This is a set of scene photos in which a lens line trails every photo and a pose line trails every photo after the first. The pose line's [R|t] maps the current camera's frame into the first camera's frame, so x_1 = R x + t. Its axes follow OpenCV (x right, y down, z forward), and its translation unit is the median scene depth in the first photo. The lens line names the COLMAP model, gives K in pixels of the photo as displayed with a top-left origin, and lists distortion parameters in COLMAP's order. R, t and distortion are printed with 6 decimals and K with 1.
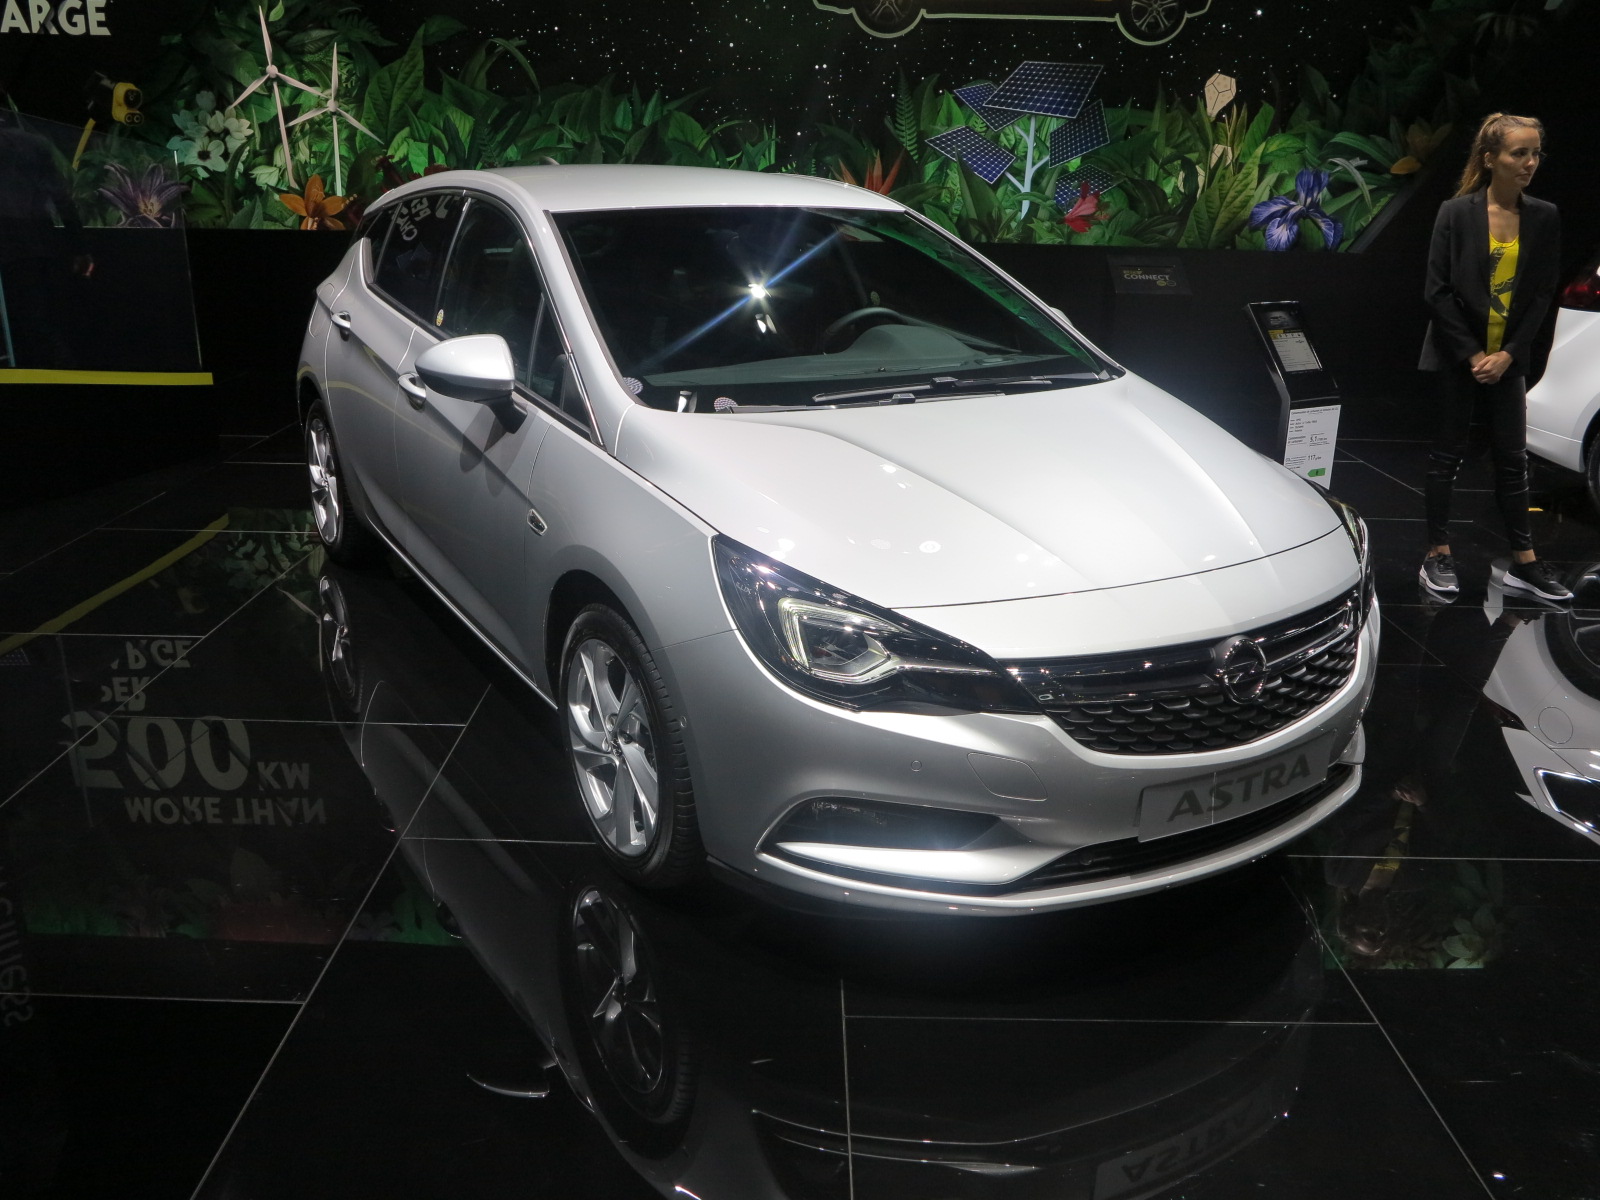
lens RADIAL K [[1328.0, 0, 740.7], [0, 1328.0, 631.7], [0, 0, 1]] dist [-0.052008, 0.026289]
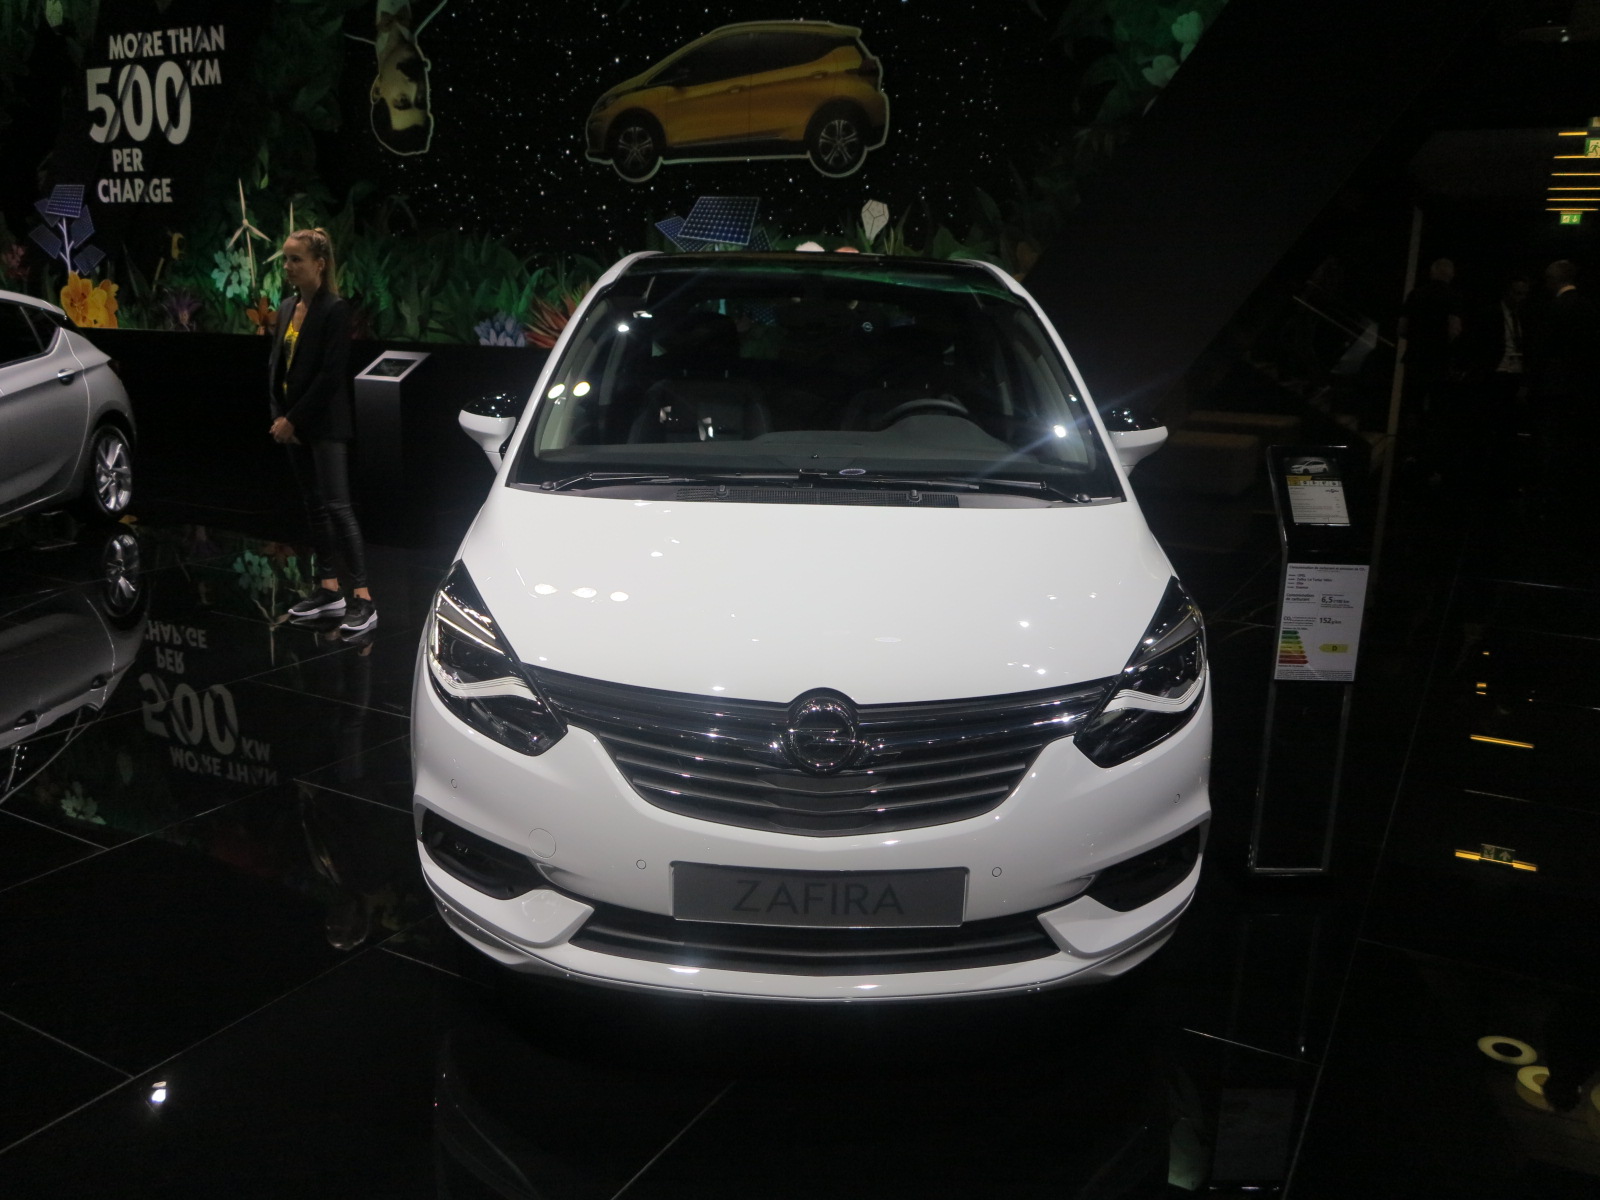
lens RADIAL K [[1328.0, 0, 787.6], [0, 1328.0, 601.2], [0, 0, 1]] dist [-0.052008, 0.026289]
pose [[0.879040, 0.108698, -0.464192, 0.817019], [-0.169129, 0.981434, -0.090461, -0.004590], [0.445741, 0.158028, 0.881103, 0.088406]]
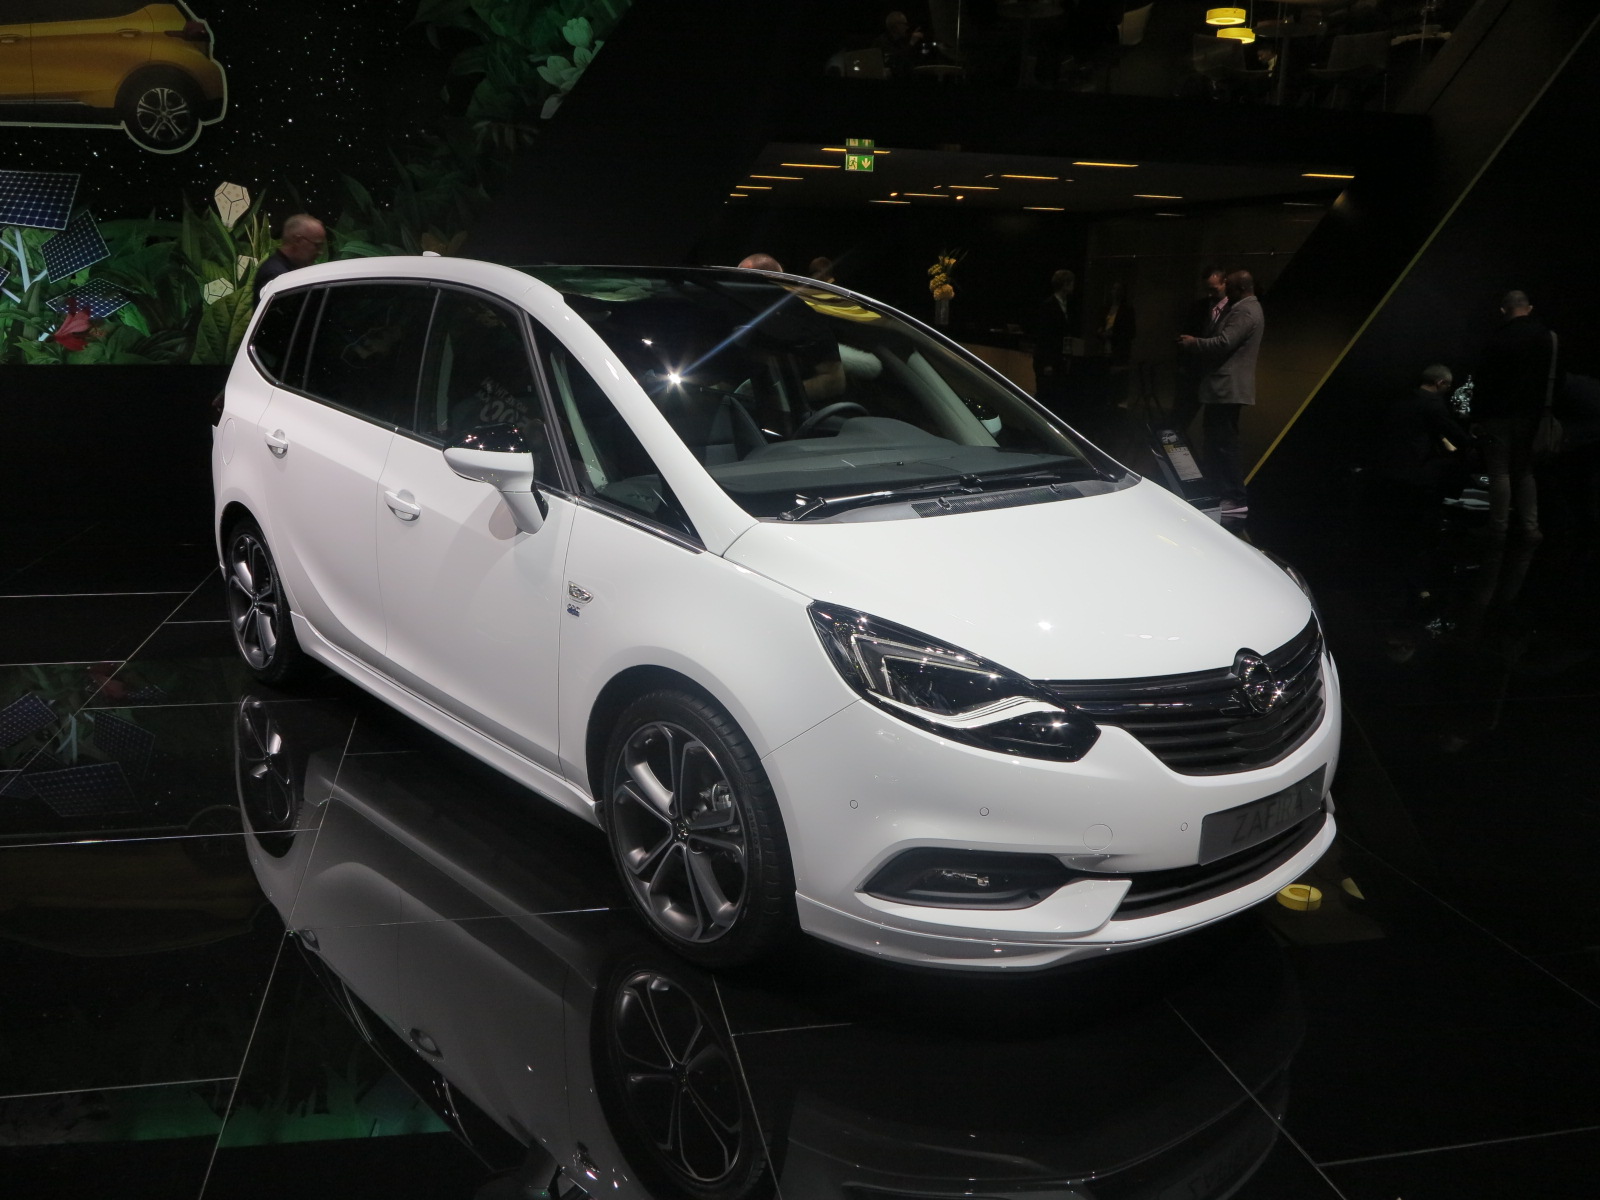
lens RADIAL K [[1328.0, 0, 790.6], [0, 1328.0, 605.9], [0, 0, 1]] dist [-0.052008, 0.026289]
pose [[0.975738, -0.048272, 0.213556, 0.534888], [0.071818, 0.991991, -0.103908, 0.002415], [-0.206830, 0.116724, 0.971389, 0.036543]]
